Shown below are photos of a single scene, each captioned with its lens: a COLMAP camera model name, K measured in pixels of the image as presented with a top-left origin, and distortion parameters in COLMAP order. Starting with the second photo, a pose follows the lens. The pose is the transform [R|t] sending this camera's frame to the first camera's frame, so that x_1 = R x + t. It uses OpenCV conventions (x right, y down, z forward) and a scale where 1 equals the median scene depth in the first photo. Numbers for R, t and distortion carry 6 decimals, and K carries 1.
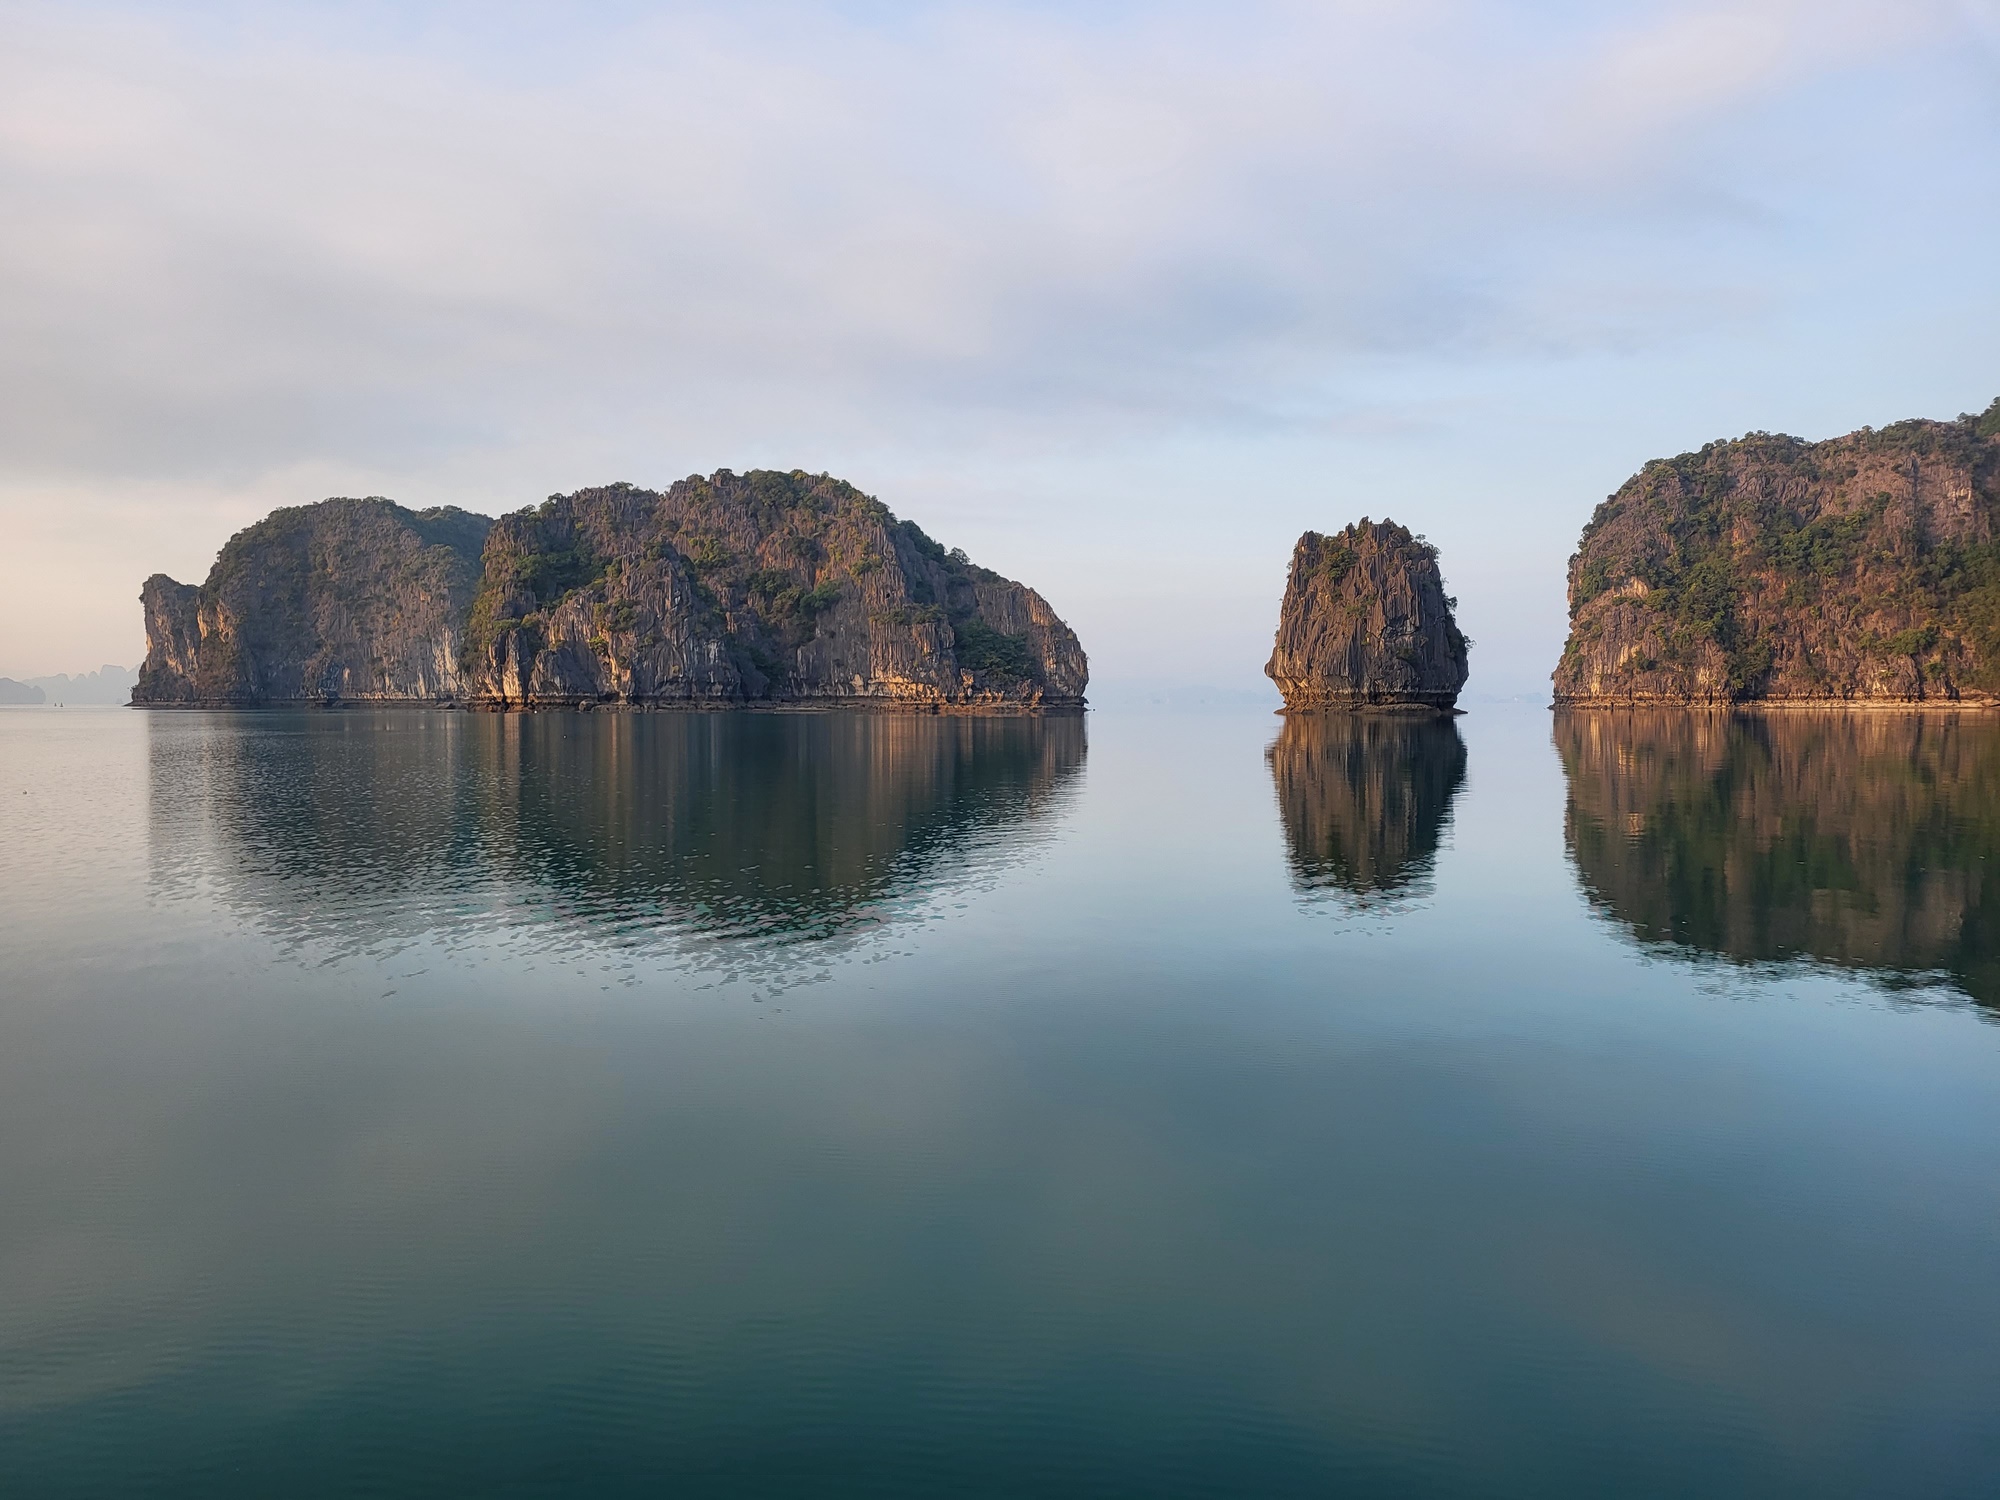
lens RADIAL K [[1515.2, 0, 989.8], [0, 1515.2, 757.7], [0, 0, 1]] dist [0.068497, -0.063248]
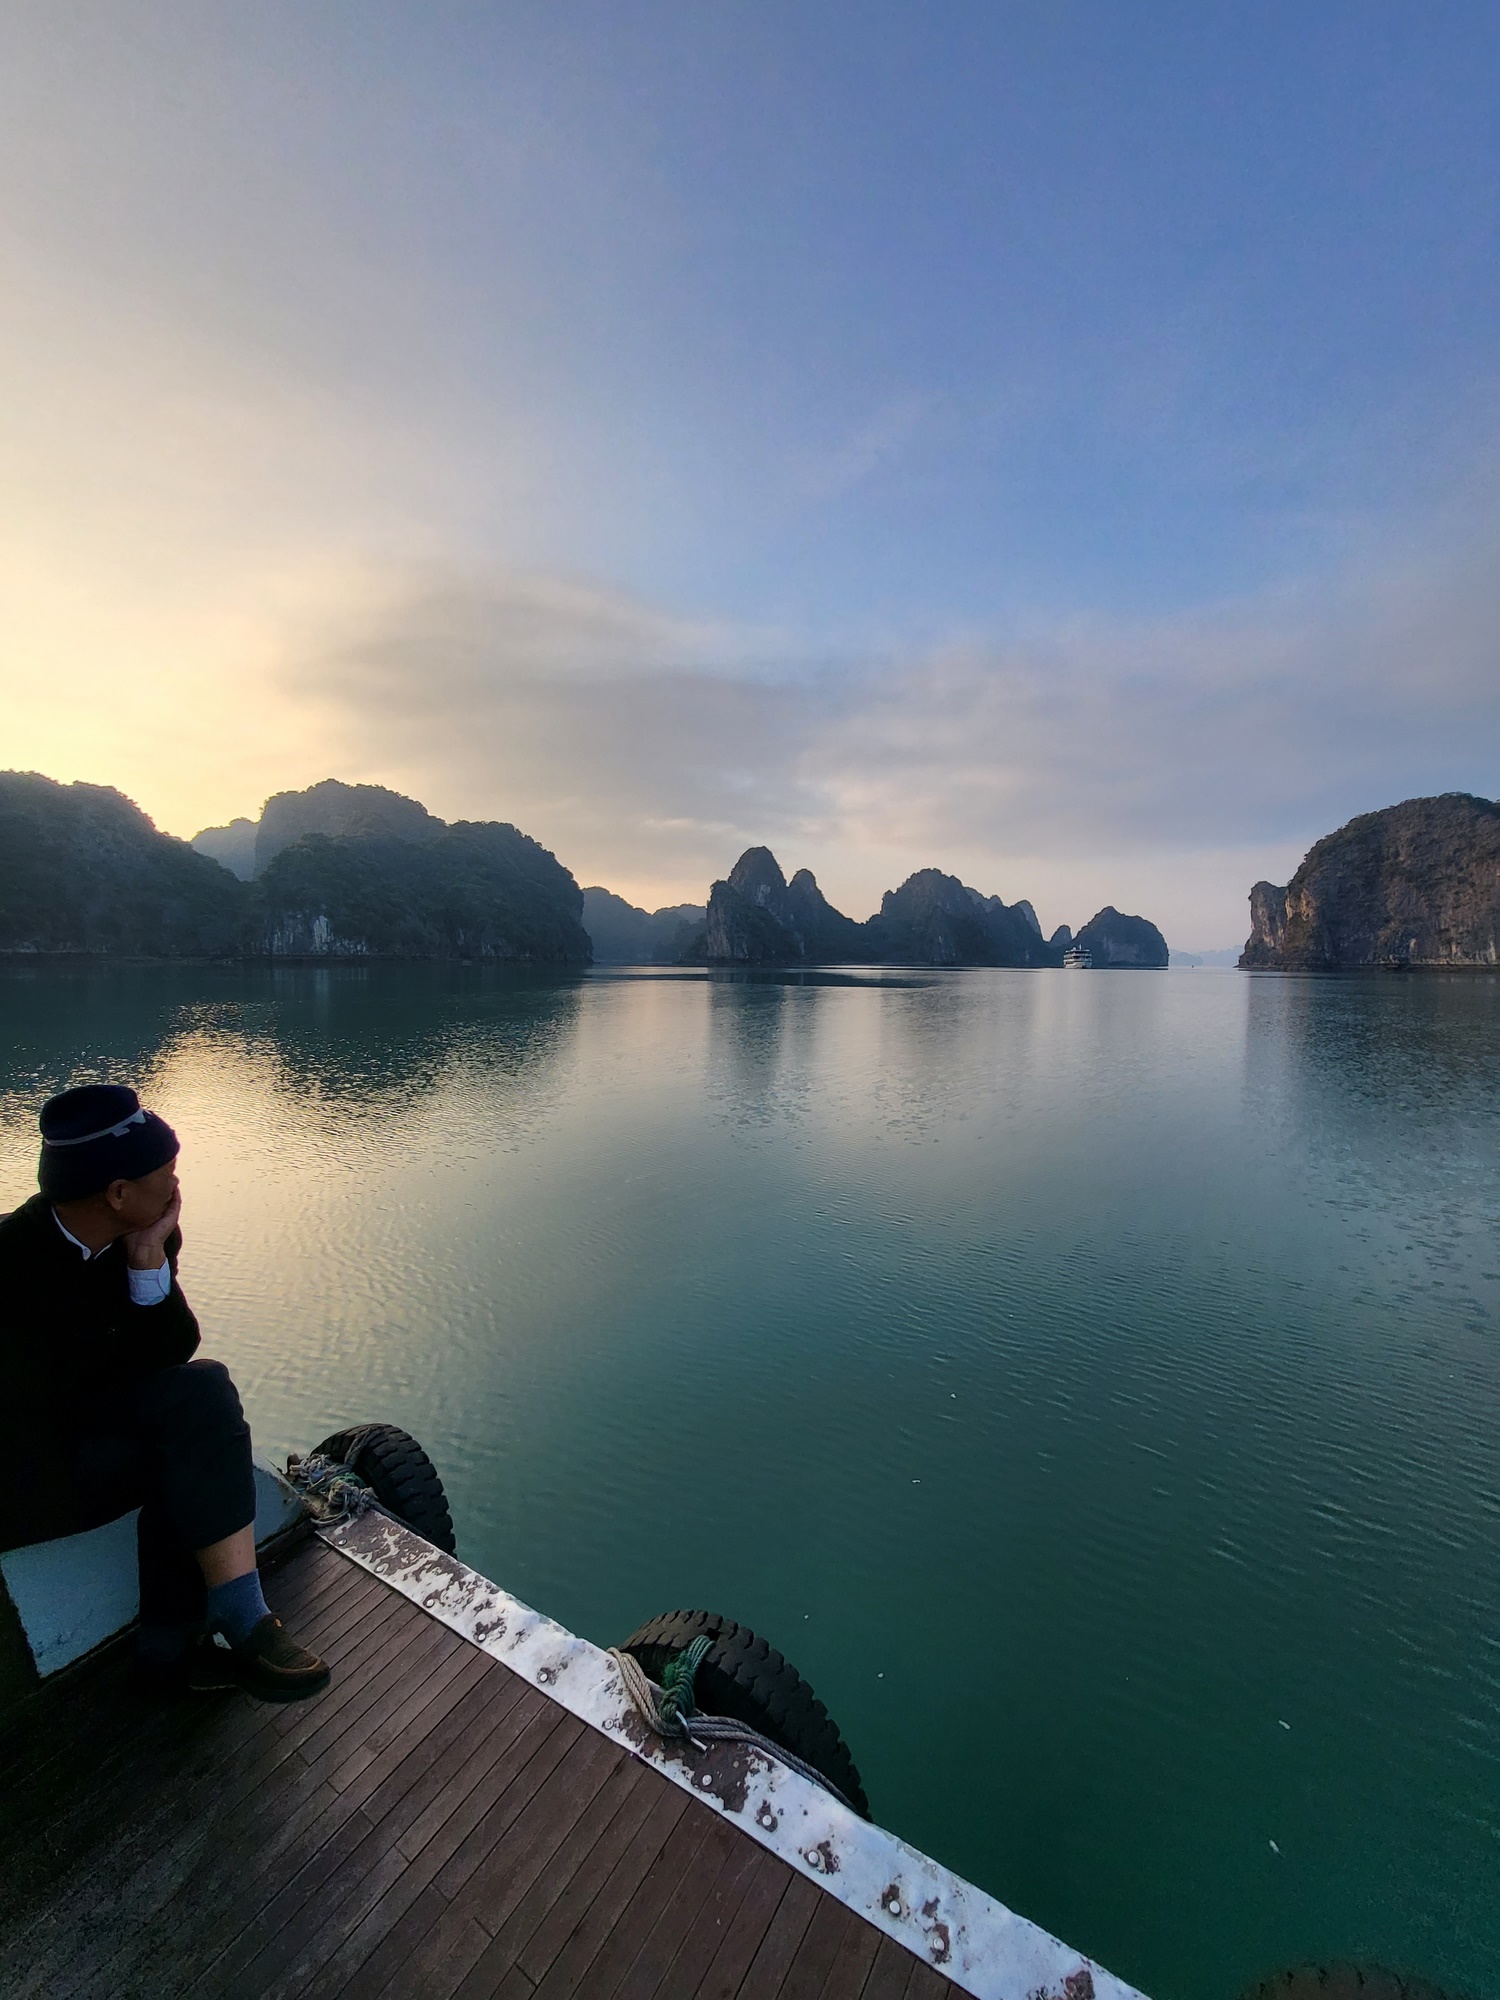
lens RADIAL K [[785.3, 0, 757.6], [0, 785.3, 999.2], [0, 0, 1]] dist [0.000312, -0.000081]
pose [[0.481651, 0.048676, -0.875010, -0.185607], [-0.041885, 0.998594, 0.032495, -0.013557], [0.875362, 0.020999, 0.483012, 0.371855]]
